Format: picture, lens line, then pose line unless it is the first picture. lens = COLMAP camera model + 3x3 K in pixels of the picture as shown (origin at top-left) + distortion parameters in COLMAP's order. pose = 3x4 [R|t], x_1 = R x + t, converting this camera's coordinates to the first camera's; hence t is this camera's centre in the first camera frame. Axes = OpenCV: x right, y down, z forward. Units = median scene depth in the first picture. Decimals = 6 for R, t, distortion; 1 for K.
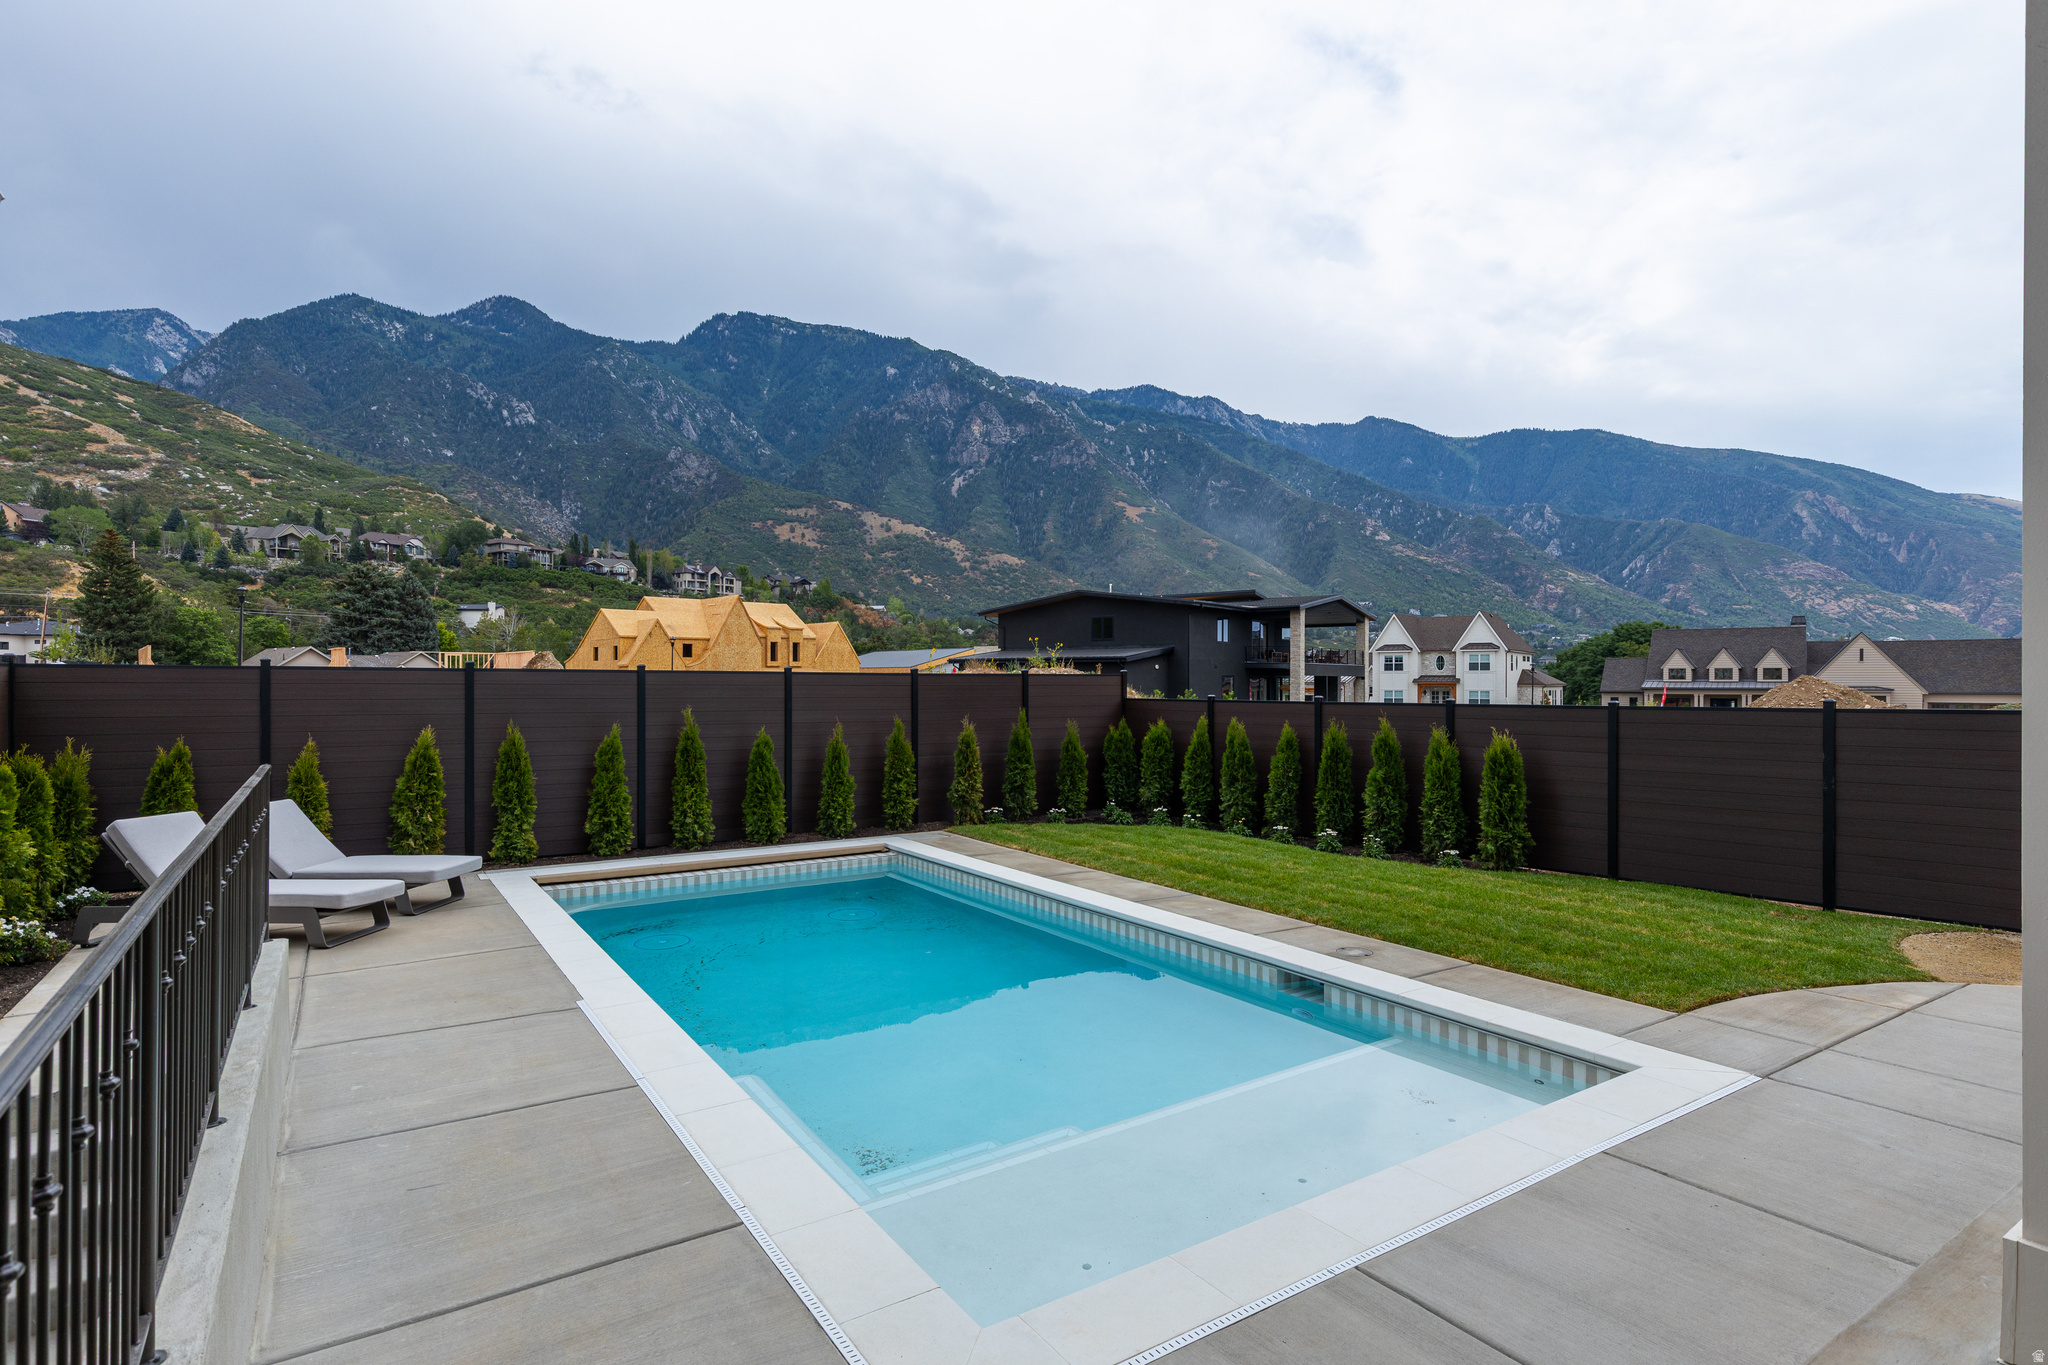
lens RADIAL K [[1042.5, 0, 1032.6], [0, 1042.5, 683.3], [0, 0, 1]] dist [0.002640, -0.000359]
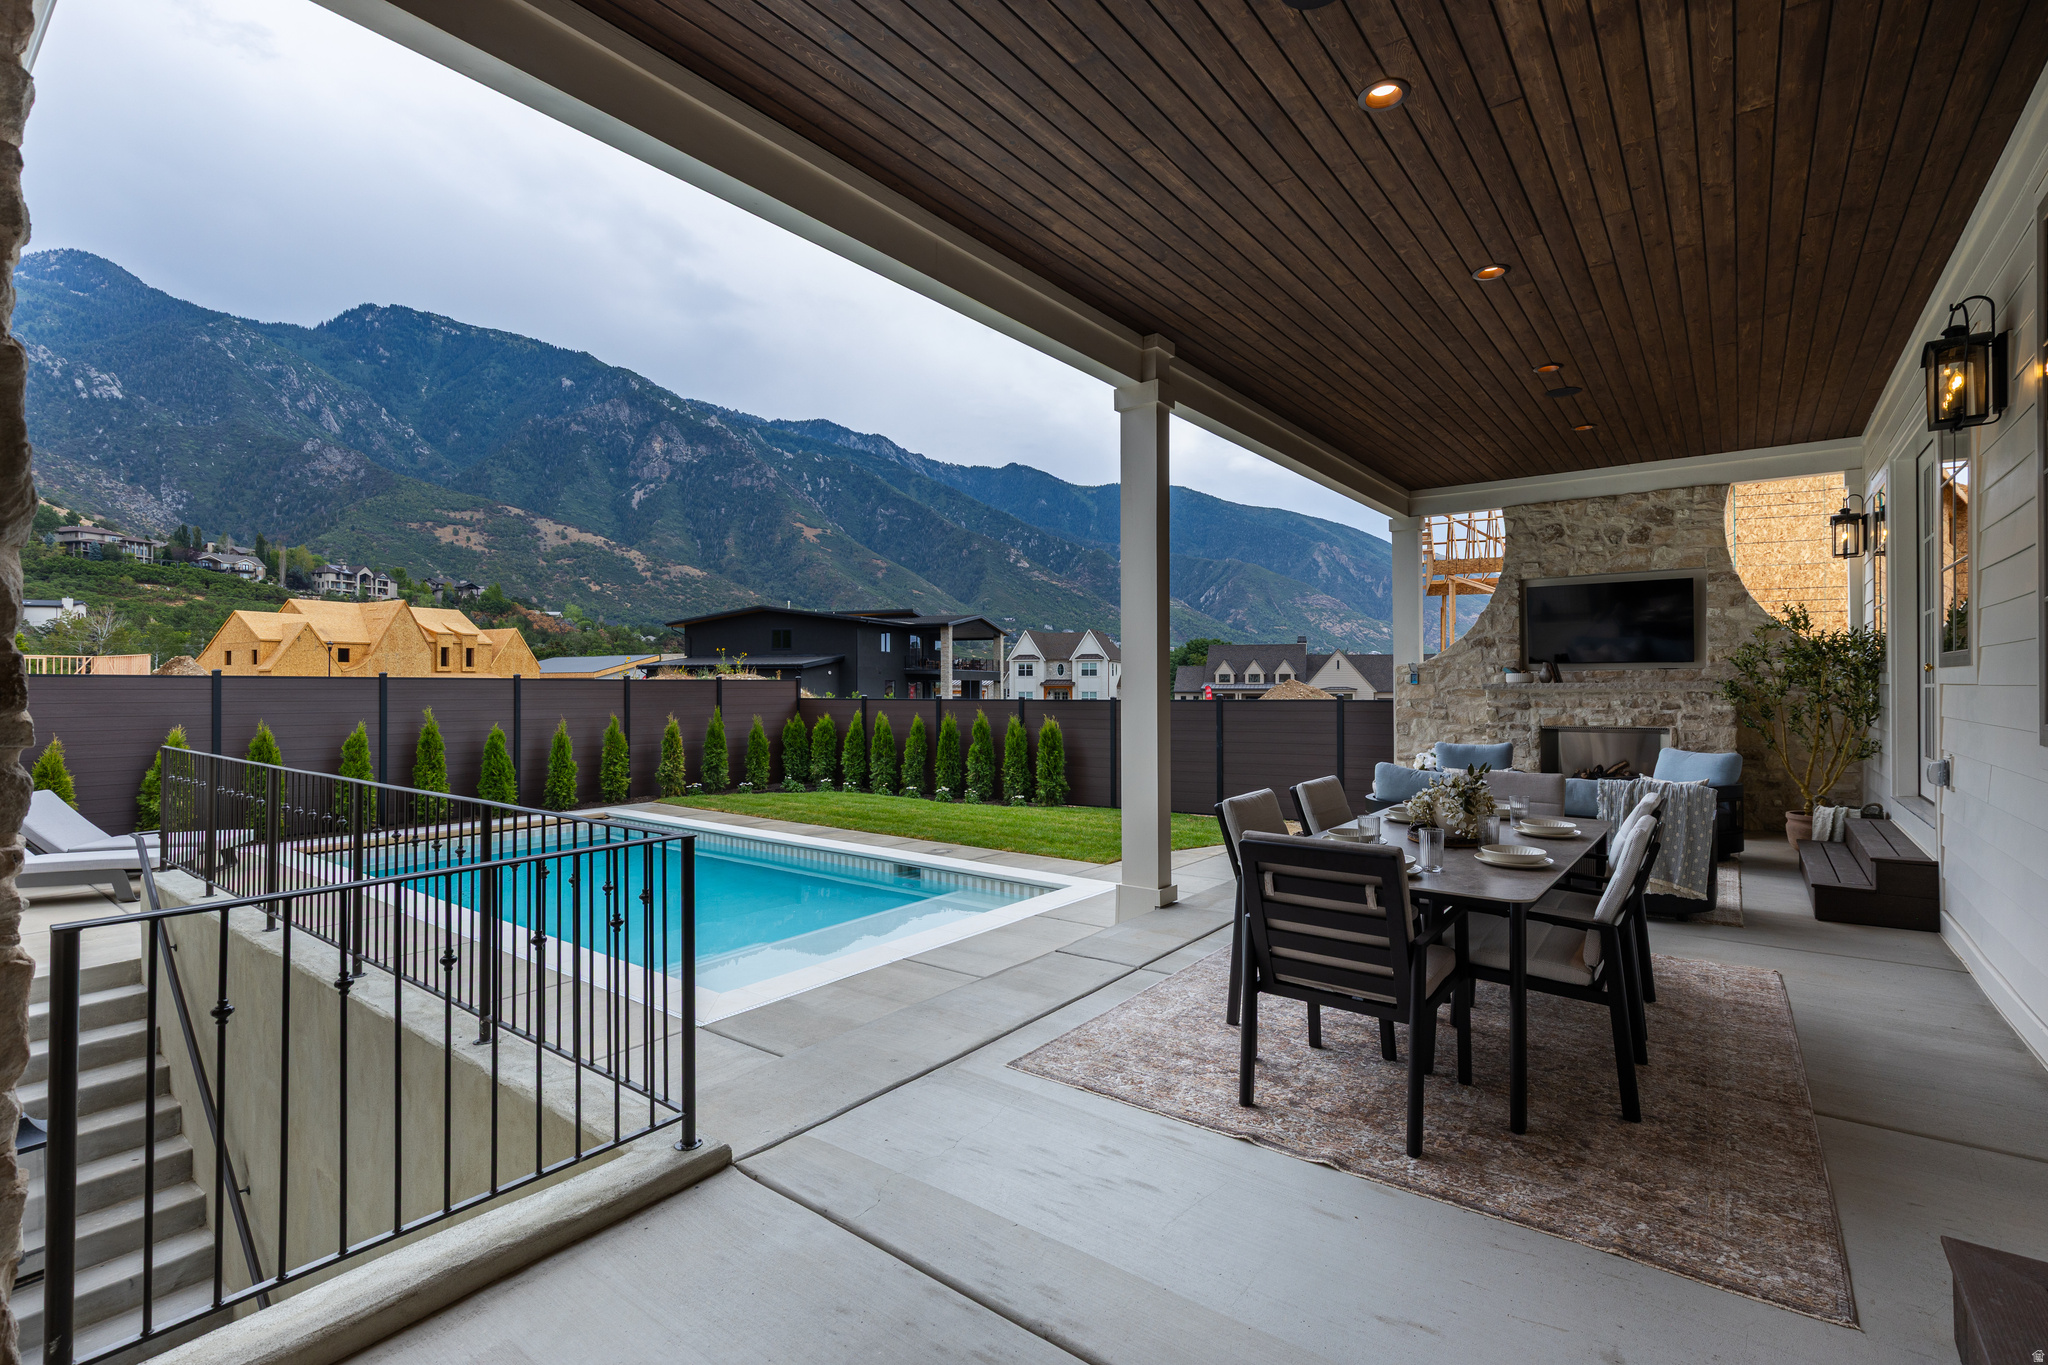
lens RADIAL K [[918.3, 0, 1034.1], [0, 918.3, 679.6], [0, 0, 1]] dist [0.005144, -0.000043]
pose [[0.944406, -0.001059, 0.328779, -0.003085], [0.003578, 0.999969, -0.007058, 0.000134], [-0.328761, 0.007842, 0.944381, -0.047894]]
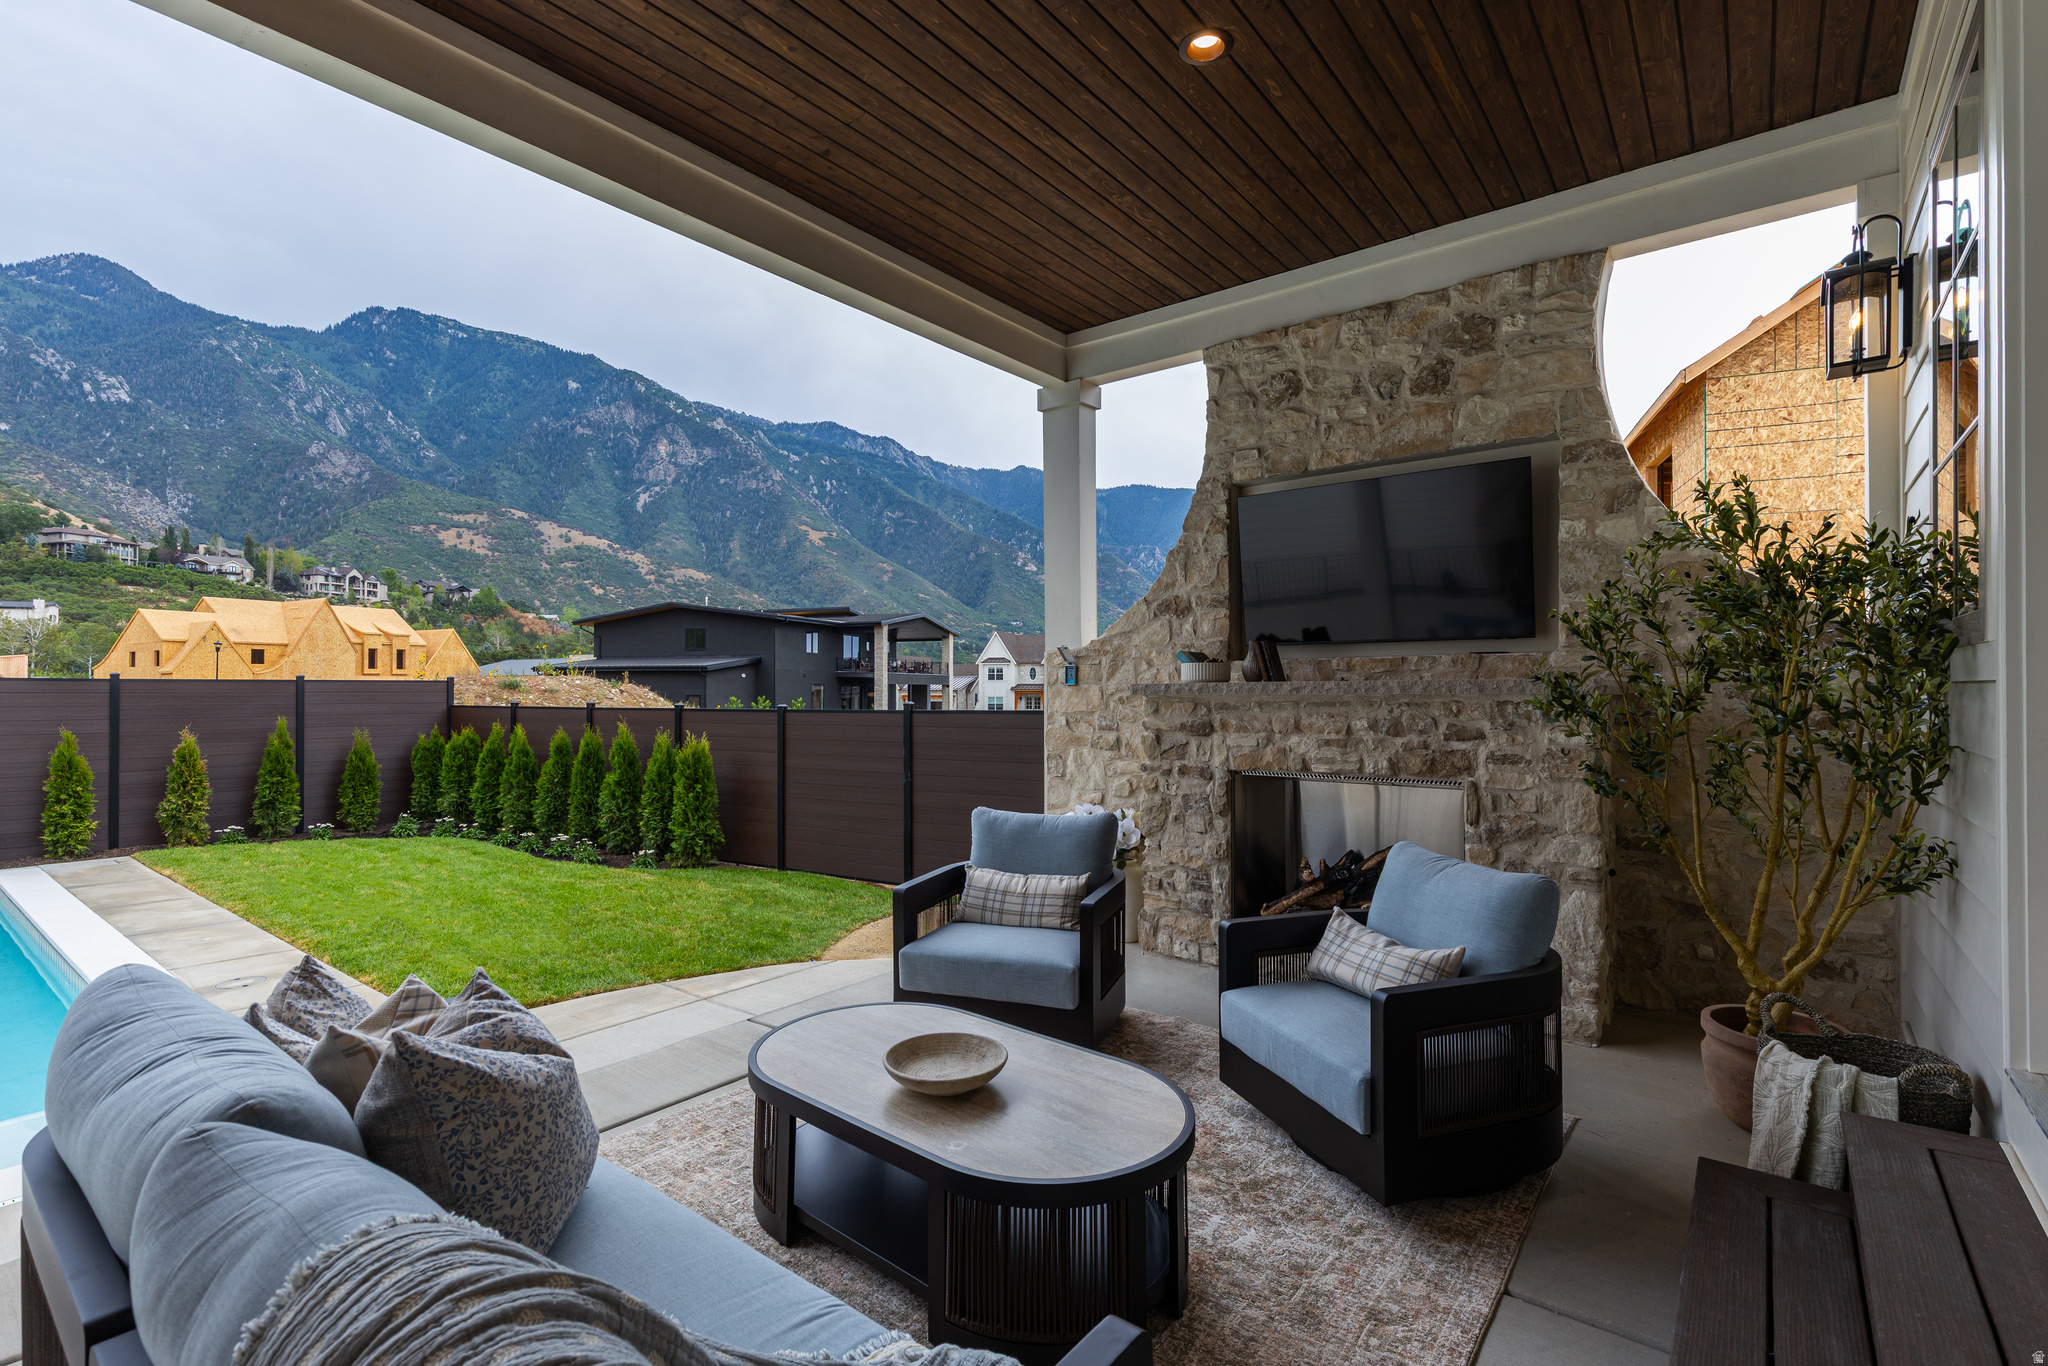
lens RADIAL K [[928.3, 0, 1030.0], [0, 928.3, 684.3], [0, 0, 1]] dist [0.005563, -0.000220]
pose [[0.948790, 0.000699, 0.315906, 0.084338], [0.001689, 0.999972, -0.007283, 0.000594], [-0.315903, 0.007444, 0.948762, 0.000710]]
